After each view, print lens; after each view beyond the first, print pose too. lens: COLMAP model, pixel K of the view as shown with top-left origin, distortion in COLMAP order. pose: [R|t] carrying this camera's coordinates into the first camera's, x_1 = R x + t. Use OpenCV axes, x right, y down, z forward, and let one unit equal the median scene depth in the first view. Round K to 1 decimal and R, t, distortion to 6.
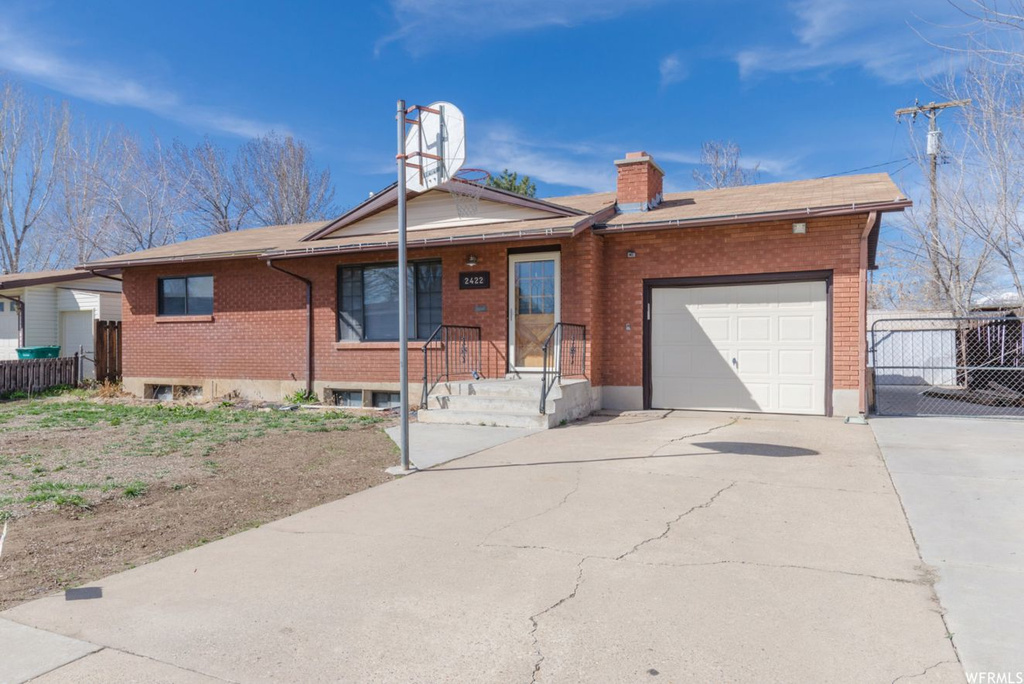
lens RADIAL K [[661.6, 0, 513.2], [0, 661.6, 341.7], [0, 0, 1]] dist [0.000243, 0.001710]
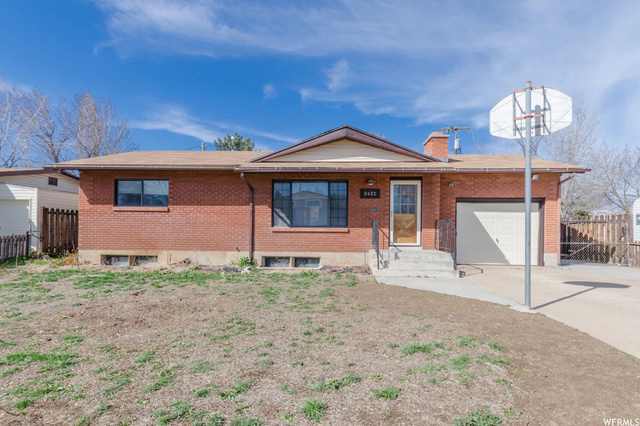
lens RADIAL K [[336.0, 0, 317.2], [0, 336.0, 233.8], [0, 0, 1]] dist [0.001538, 0.000342]
pose [[0.927152, 0.009426, 0.374567, -0.462738], [-0.015915, 0.999772, 0.014234, 0.003029], [-0.374347, -0.019158, 0.927091, 0.202054]]
